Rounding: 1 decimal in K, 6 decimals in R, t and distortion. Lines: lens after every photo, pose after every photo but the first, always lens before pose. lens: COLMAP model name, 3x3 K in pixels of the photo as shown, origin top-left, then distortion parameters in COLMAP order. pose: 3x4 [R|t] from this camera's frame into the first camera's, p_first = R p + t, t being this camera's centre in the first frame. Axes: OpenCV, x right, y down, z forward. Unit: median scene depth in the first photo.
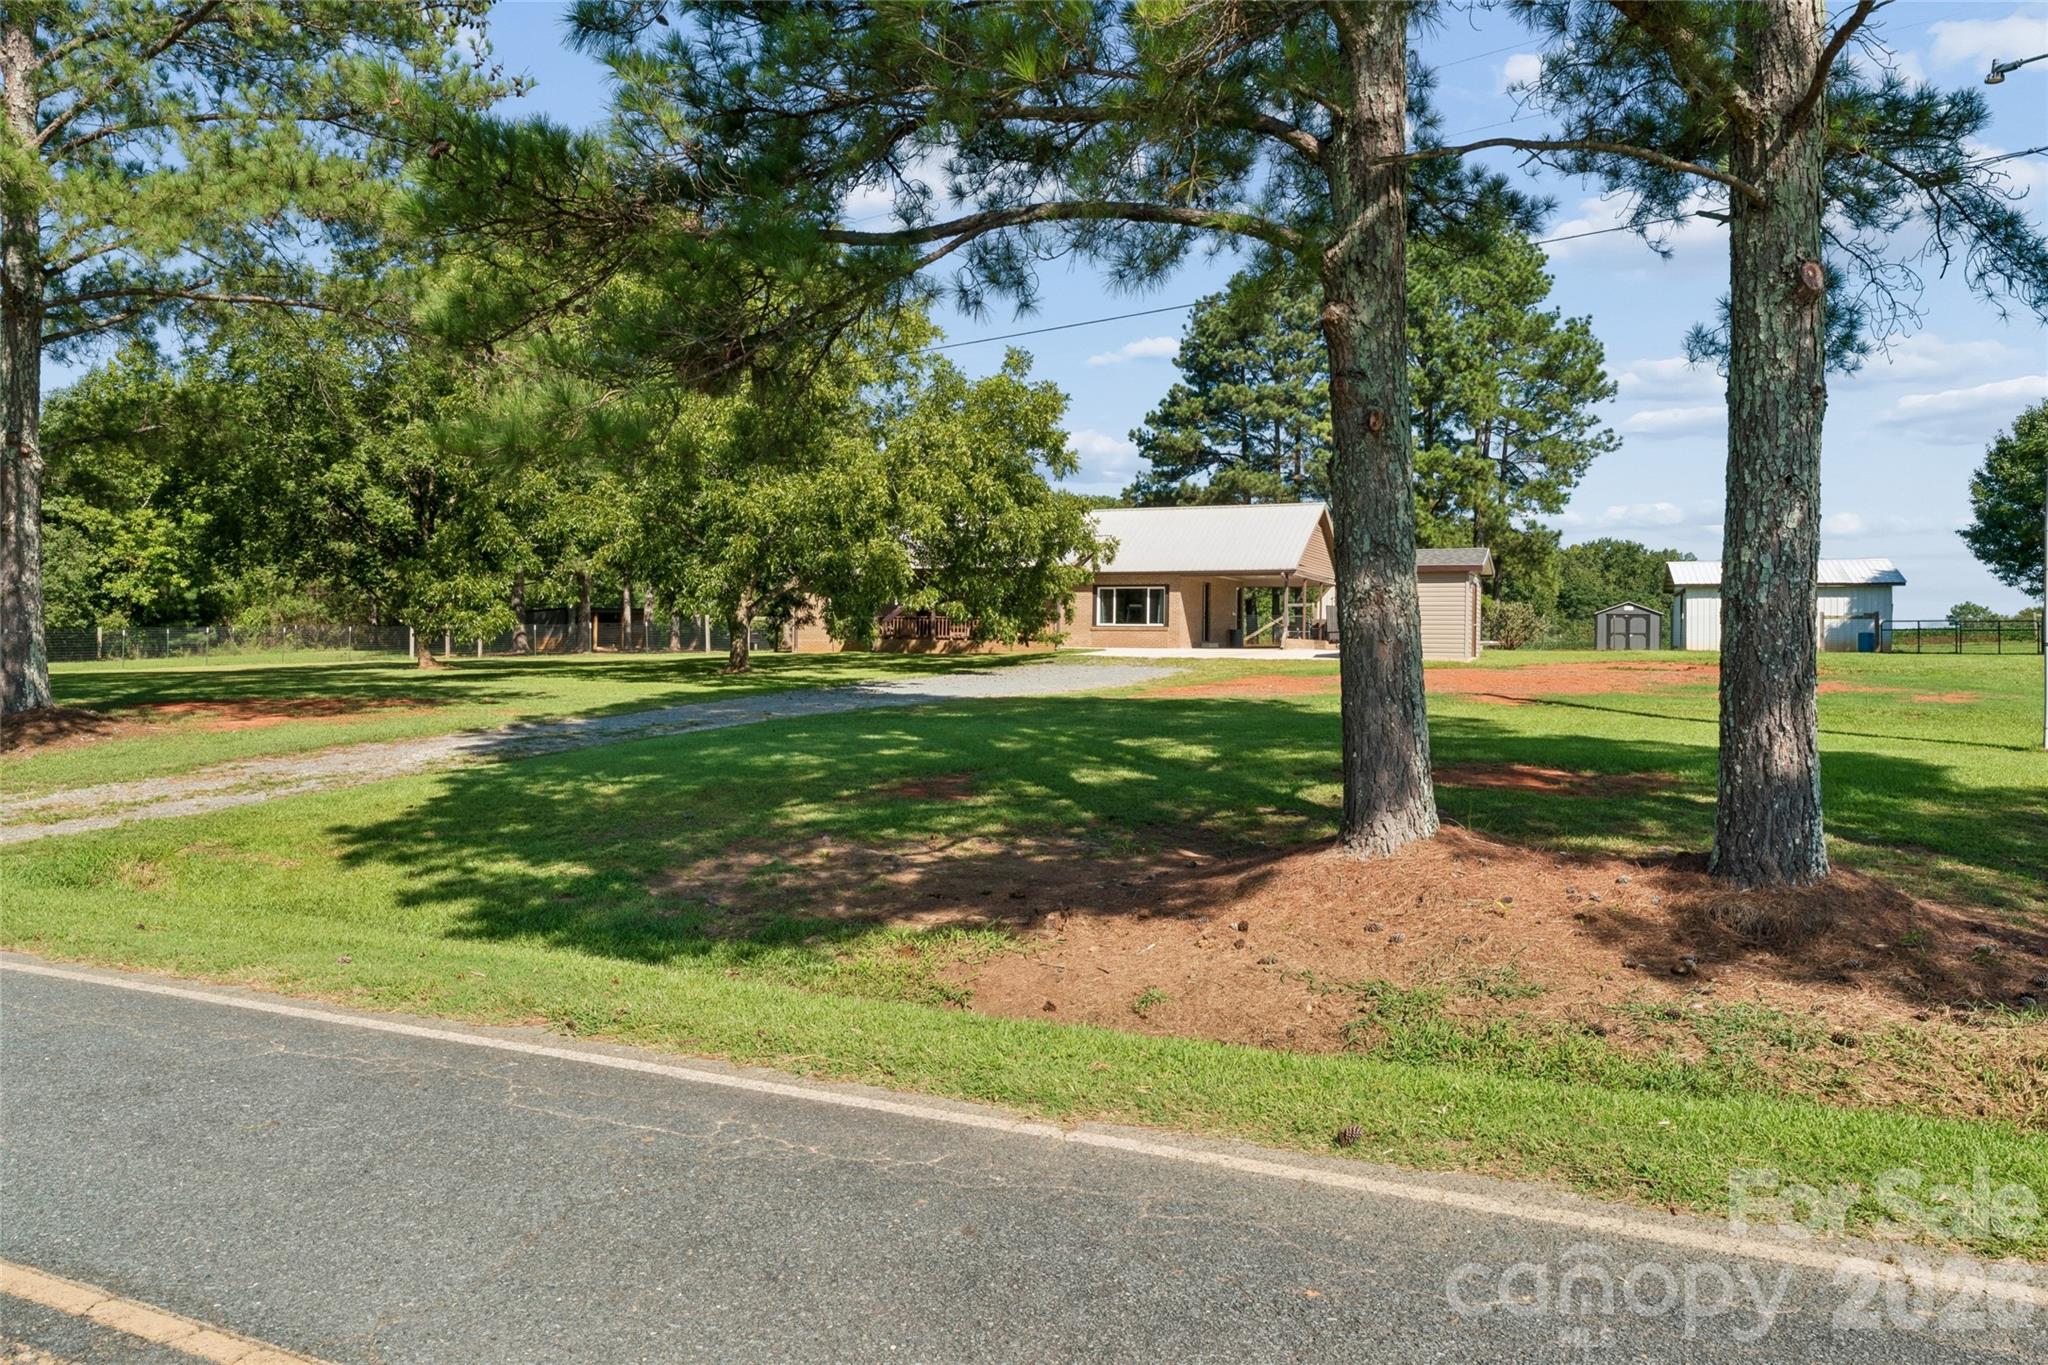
lens RADIAL K [[1351.0, 0, 1010.6], [0, 1351.0, 676.5], [0, 0, 1]] dist [0.005014, -0.001215]
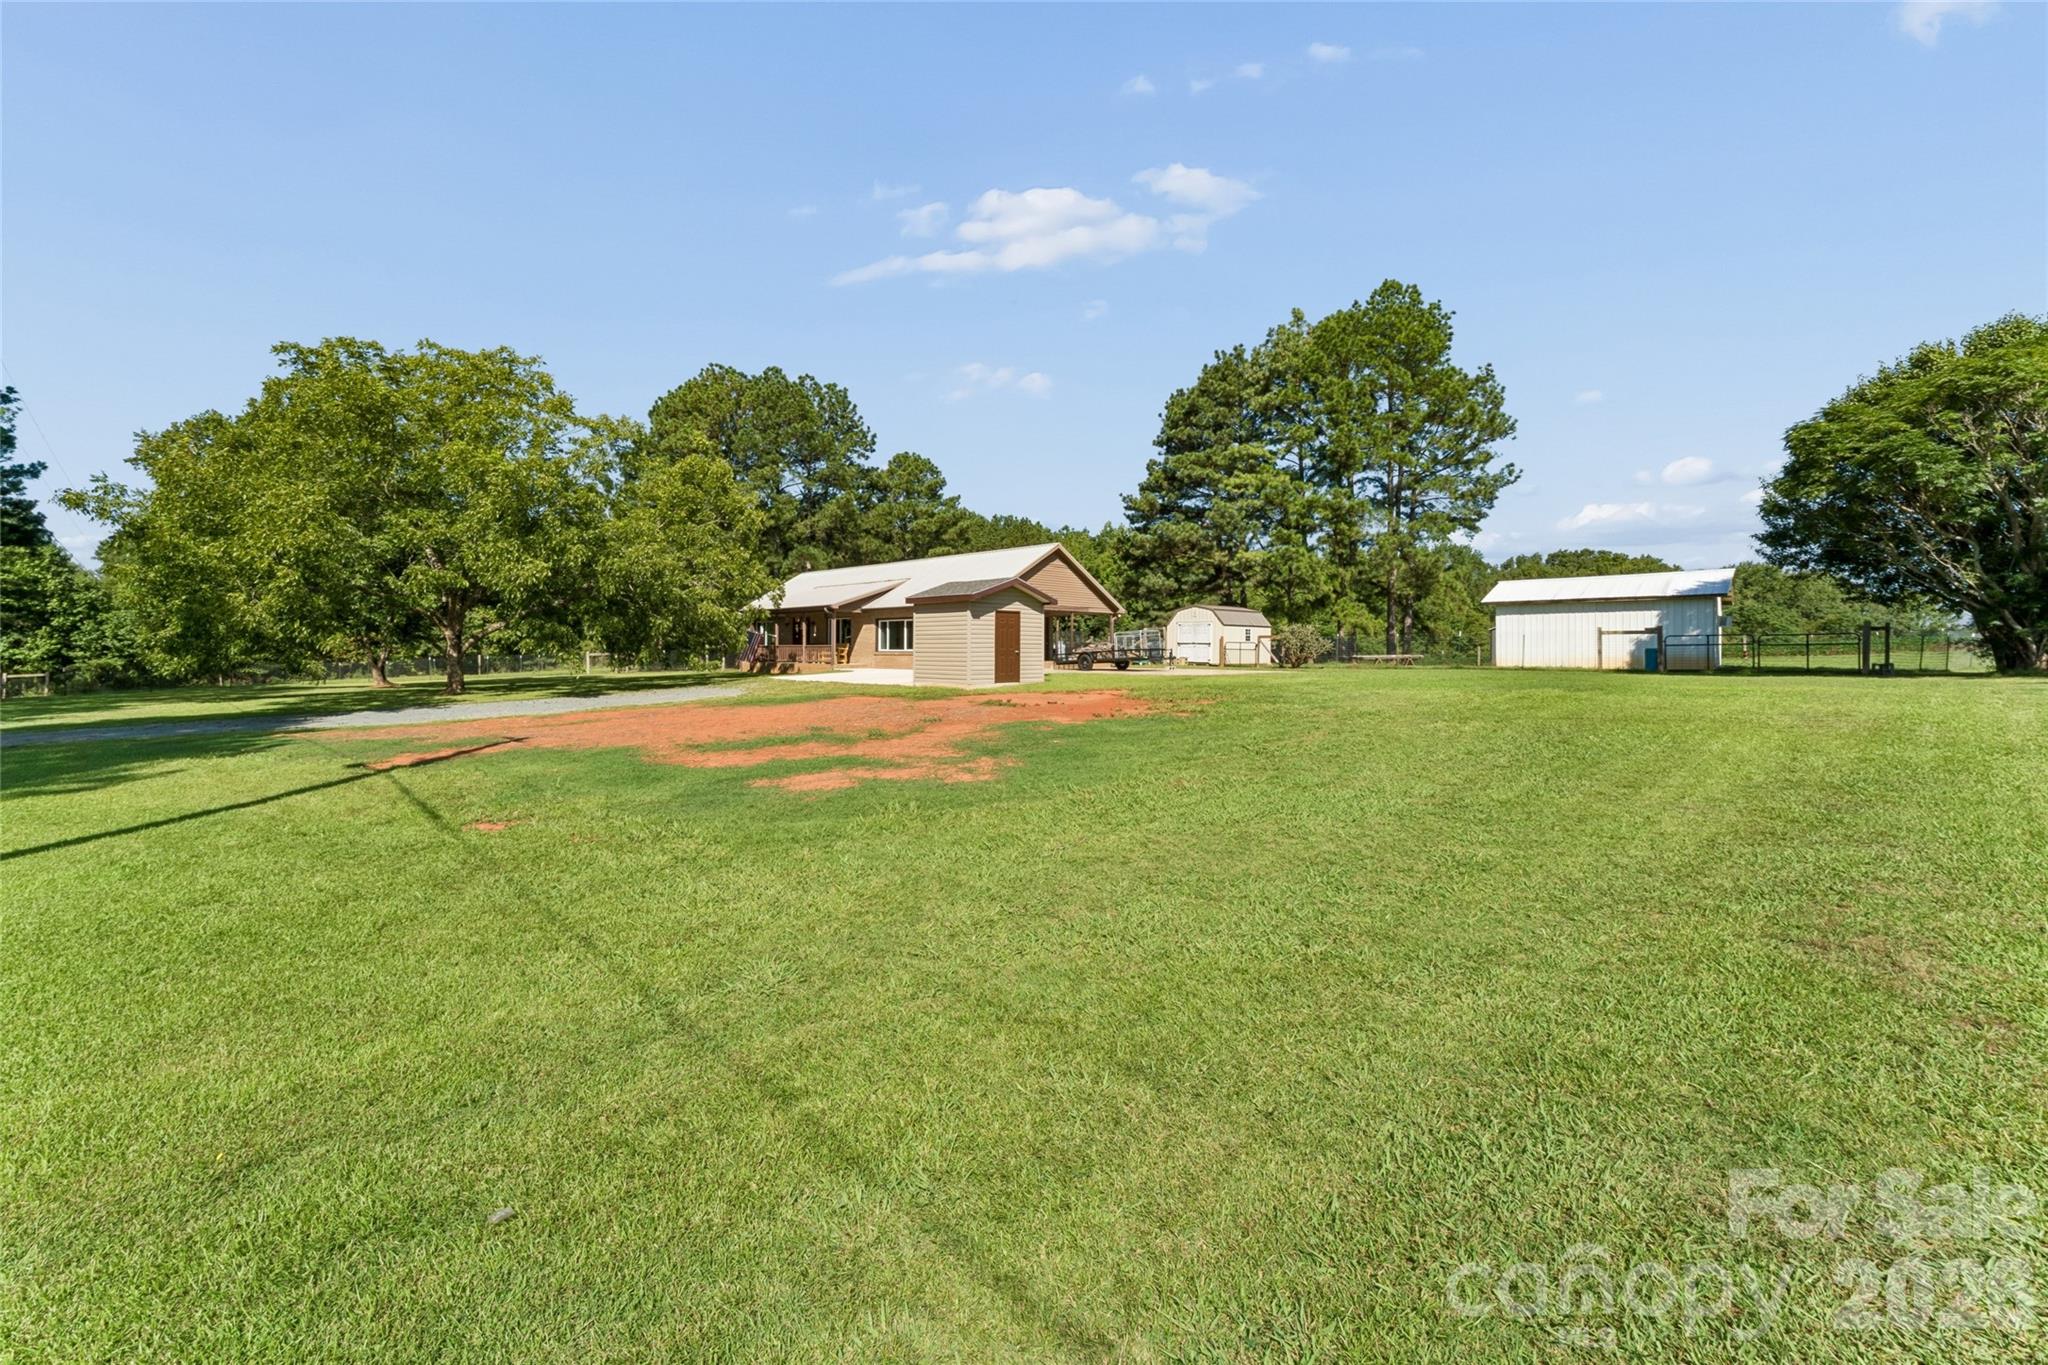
lens RADIAL K [[839.4, 0, 1024.0], [0, 839.4, 682.5], [0, 0, 1]] dist [0.000586, -0.000039]
pose [[0.939930, 0.000310, -0.341367, 0.379235], [0.003560, 0.999936, 0.010709, -0.014138], [0.341349, -0.011281, 0.939869, 0.264432]]
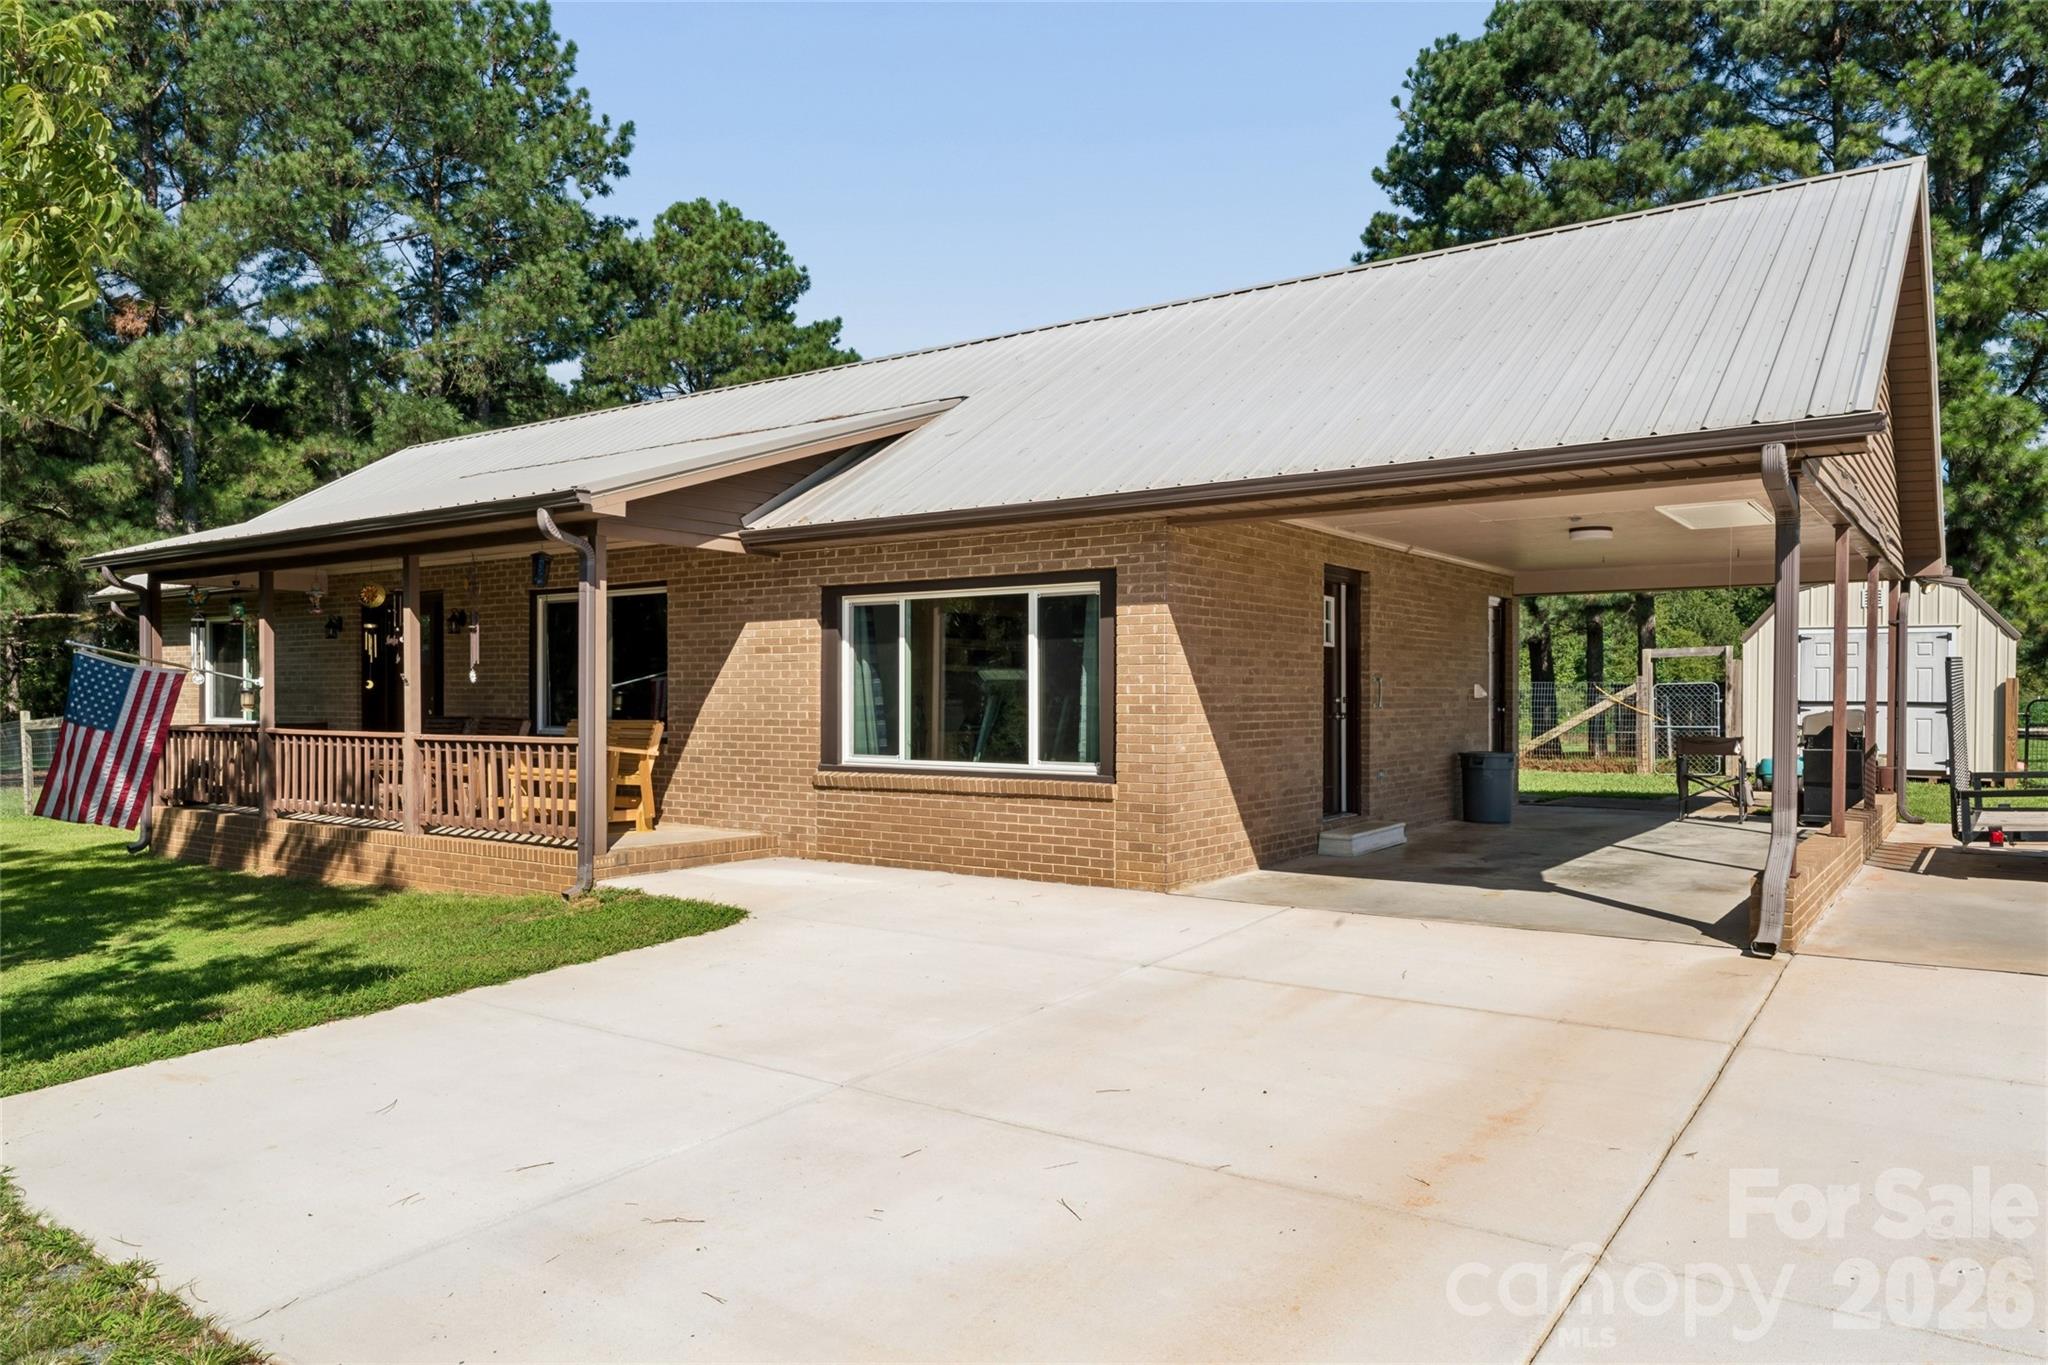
lens RADIAL K [[1348.5, 0, 1021.1], [0, 1348.5, 746.6], [0, 0, 1]] dist [0.000070, -0.002389]
pose [[0.981204, -0.007369, -0.192835, 0.115602], [0.009952, 0.999873, 0.012431, -0.036384], [0.192719, -0.014117, 0.981152, 0.651158]]
